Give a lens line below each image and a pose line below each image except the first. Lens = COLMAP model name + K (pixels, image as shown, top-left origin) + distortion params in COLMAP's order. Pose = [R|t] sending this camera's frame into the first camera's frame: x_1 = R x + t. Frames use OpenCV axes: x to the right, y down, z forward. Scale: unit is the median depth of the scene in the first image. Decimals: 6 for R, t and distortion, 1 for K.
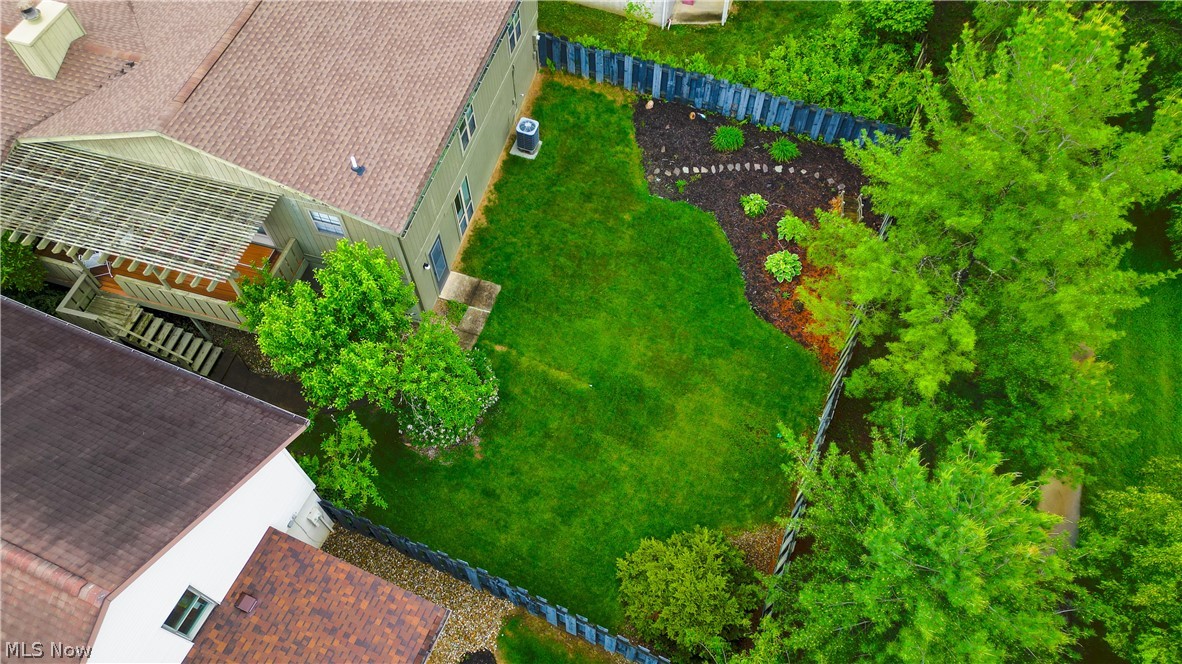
lens RADIAL K [[817.3, 0, 590.5], [0, 817.3, 323.0], [0, 0, 1]] dist [0.097130, -0.105533]
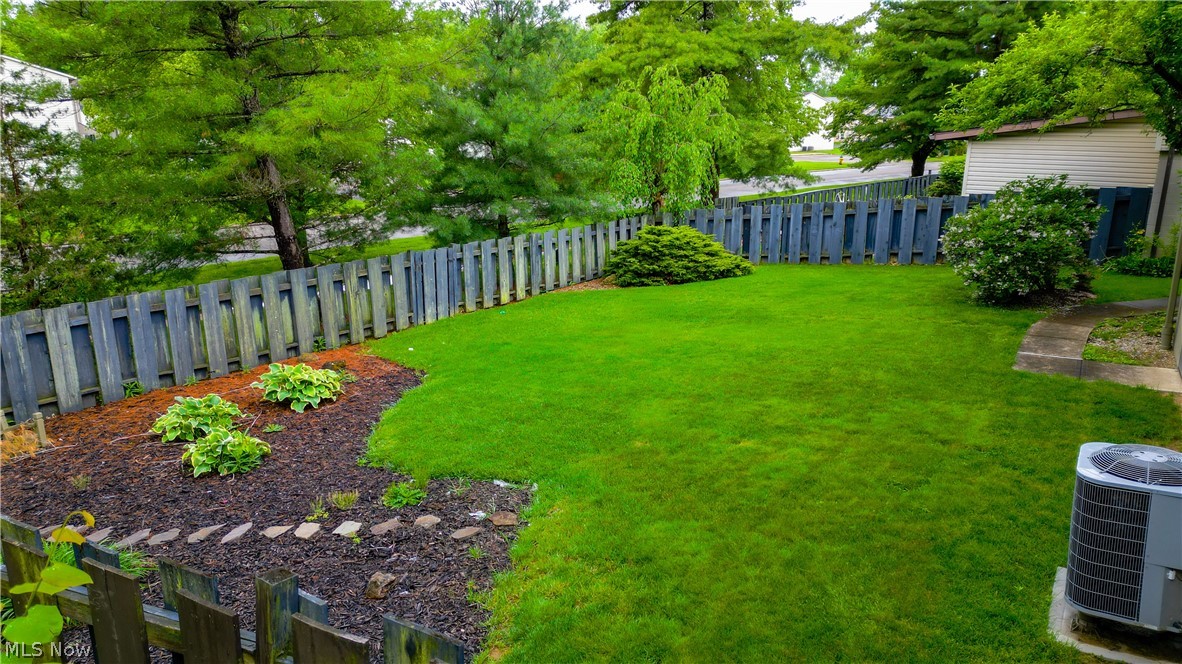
lens RADIAL K [[817.3, 0, 590.5], [0, 817.3, 323.0], [0, 0, 1]] dist [0.097130, -0.105533]
pose [[-0.972701, -0.049847, 0.226644, -0.004172], [0.204171, 0.280389, 0.937921, -0.426125], [-0.110301, 0.958591, -0.262557, 1.026931]]
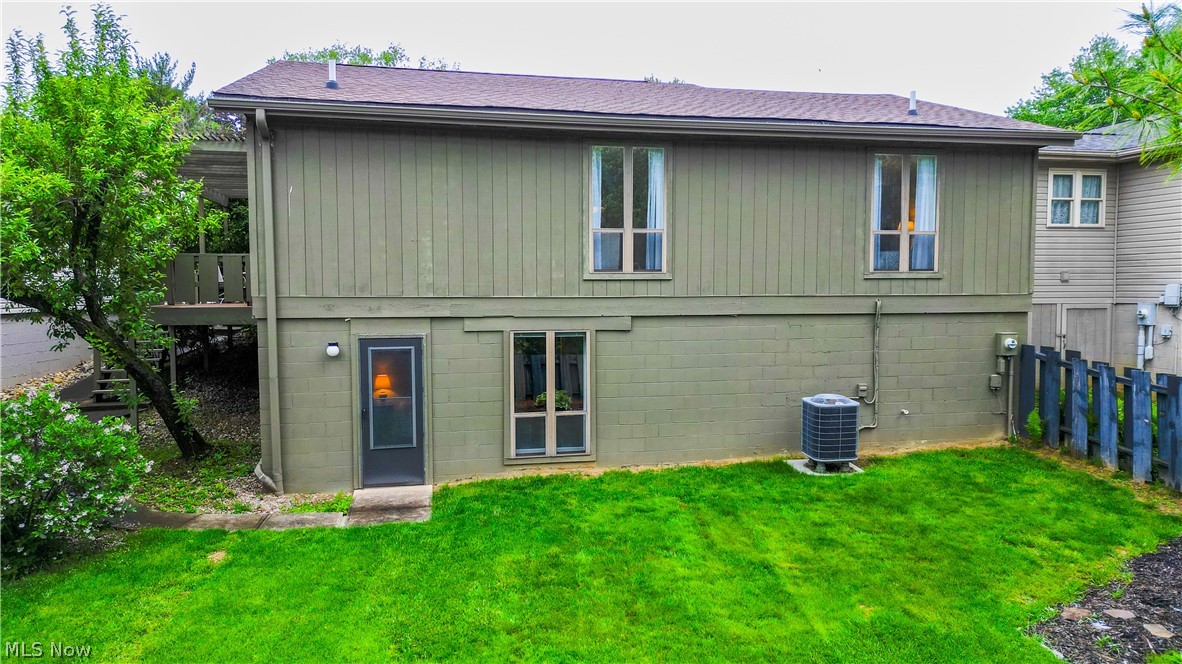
lens RADIAL K [[817.3, 0, 590.5], [0, 817.3, 323.0], [0, 0, 1]] dist [0.097130, -0.105533]
pose [[0.474411, 0.043239, -0.879241, 0.237760], [-0.751033, 0.540912, -0.378633, -0.006851], [0.459220, 0.839967, 0.289089, 0.787030]]
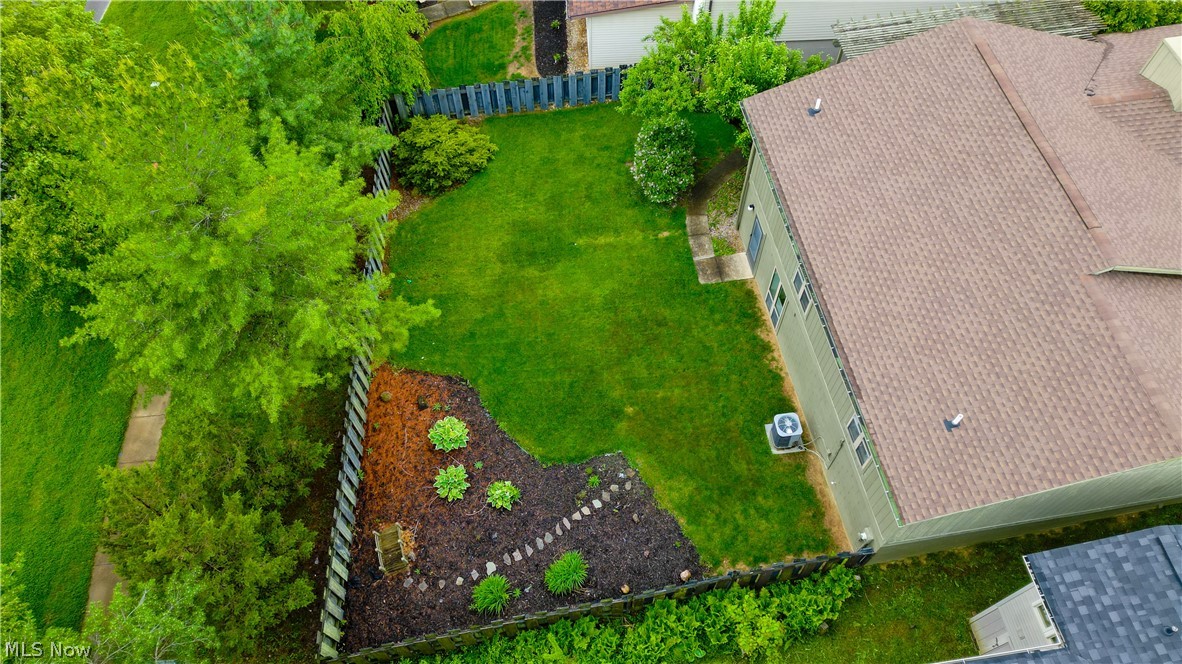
lens RADIAL K [[817.3, 0, 590.5], [0, 817.3, 323.0], [0, 0, 1]] dist [0.097130, -0.105533]
pose [[-0.900349, 0.377525, -0.216439, 0.234276], [-0.364637, -0.383035, 0.848719, -0.814256], [0.237510, 0.843065, 0.482525, 0.481112]]
